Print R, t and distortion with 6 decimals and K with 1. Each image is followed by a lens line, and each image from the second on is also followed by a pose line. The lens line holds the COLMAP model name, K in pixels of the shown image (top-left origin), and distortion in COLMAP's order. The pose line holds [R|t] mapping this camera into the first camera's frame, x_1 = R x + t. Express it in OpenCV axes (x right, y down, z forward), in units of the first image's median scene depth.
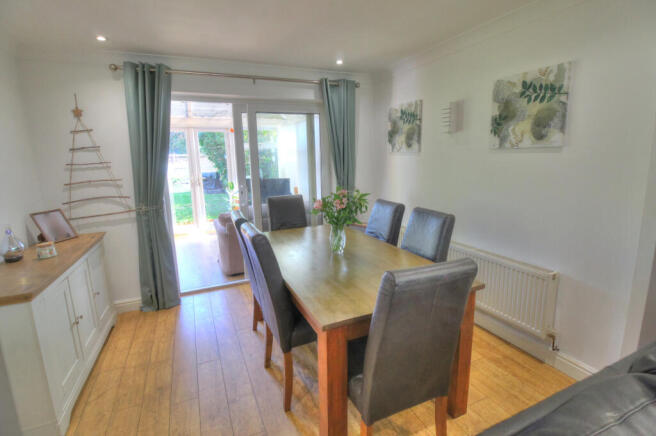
lens RADIAL K [[305.0, 0, 328.4], [0, 305.0, 215.7], [0, 0, 1]] dist [-0.012232, -0.004437]
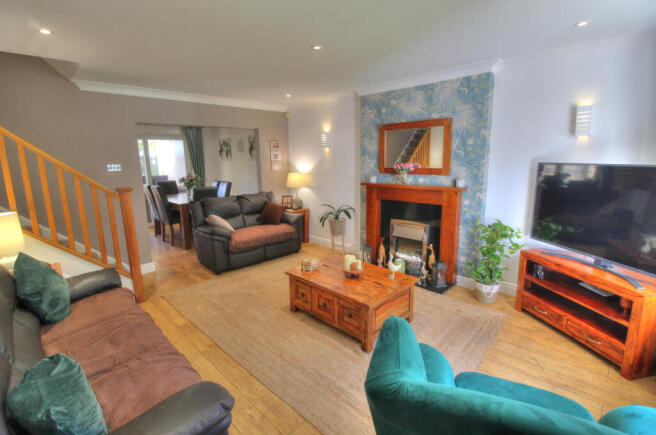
lens RADIAL K [[305.0, 0, 328.4], [0, 305.0, 217.1], [0, 0, 1]] dist [-0.012232, -0.004437]
pose [[0.933024, -0.054994, 0.355585, 0.136135], [0.063234, 0.997932, -0.011581, 0.270208], [-0.354213, 0.033291, 0.934572, -1.275361]]
